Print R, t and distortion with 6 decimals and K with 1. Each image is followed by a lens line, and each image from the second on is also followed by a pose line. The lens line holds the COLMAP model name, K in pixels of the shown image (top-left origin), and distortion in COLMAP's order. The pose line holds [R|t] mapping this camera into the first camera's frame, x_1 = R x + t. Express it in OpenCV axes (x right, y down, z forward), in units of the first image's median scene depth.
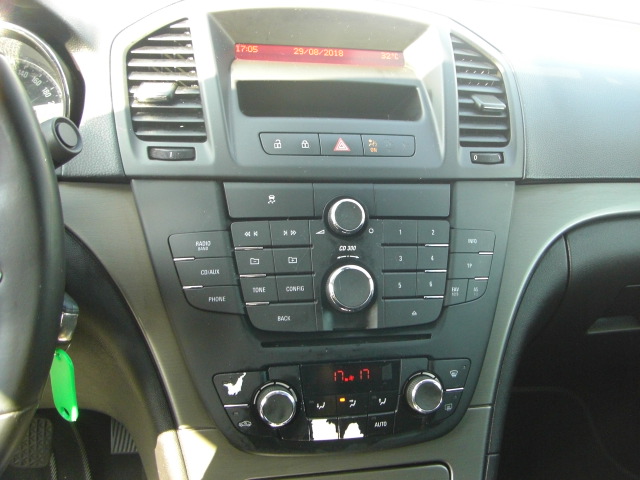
lens RADIAL K [[699.7, 0, 363.1], [0, 699.7, 238.3], [0, 0, 1]] dist [-0.161484, 0.087834]
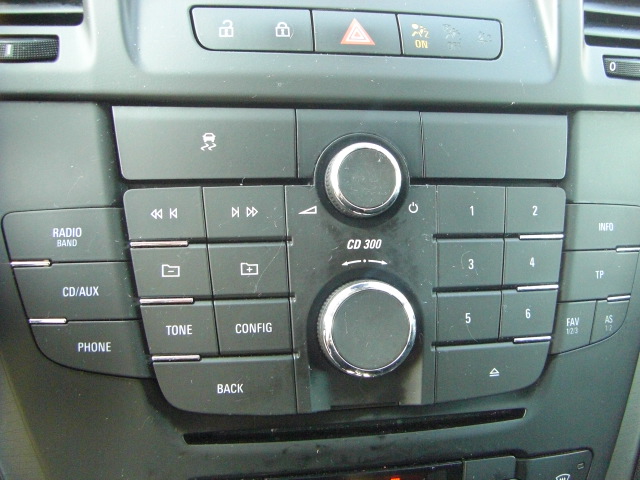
lens RADIAL K [[699.7, 0, 363.1], [0, 699.7, 238.3], [0, 0, 1]] dist [-0.161484, 0.087834]
pose [[0.998340, 0.022004, -0.053232, 0.002920], [-0.016696, 0.995029, 0.098176, -0.037789], [0.055128, -0.097124, 0.993744, 0.516765]]
